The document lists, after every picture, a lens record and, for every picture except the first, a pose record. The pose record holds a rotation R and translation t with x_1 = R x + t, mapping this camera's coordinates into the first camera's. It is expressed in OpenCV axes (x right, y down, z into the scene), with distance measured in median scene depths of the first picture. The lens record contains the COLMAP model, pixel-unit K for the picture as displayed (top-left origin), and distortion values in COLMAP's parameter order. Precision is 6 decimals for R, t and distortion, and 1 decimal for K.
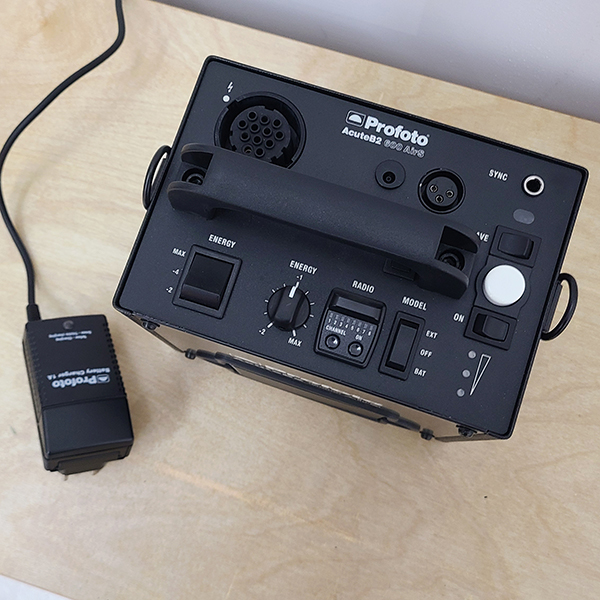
lens RADIAL K [[814.4, 0, 284.1], [0, 814.4, 299.5], [0, 0, 1]] dist [-0.010564, 0.000000]
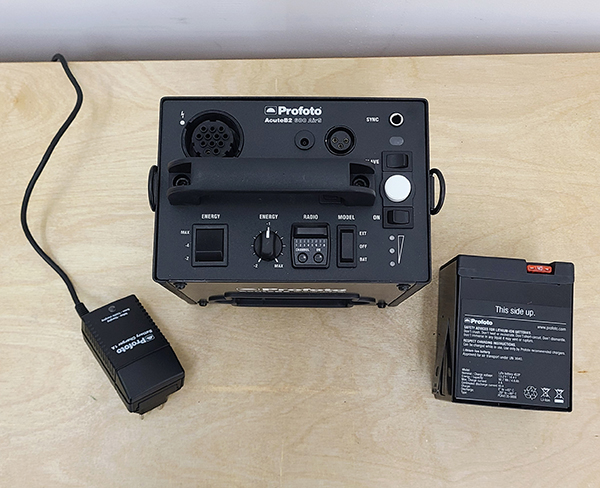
lens RADIAL K [[725.2, 0, 299.3], [0, 725.2, 245.2], [0, 0, 1]] dist [-0.011466, 0.000000]
pose [[0.948071, -0.303999, 0.093521, -0.046022], [0.303841, 0.952584, 0.016277, 0.004241], [-0.094035, 0.012983, 0.995484, -0.238377]]
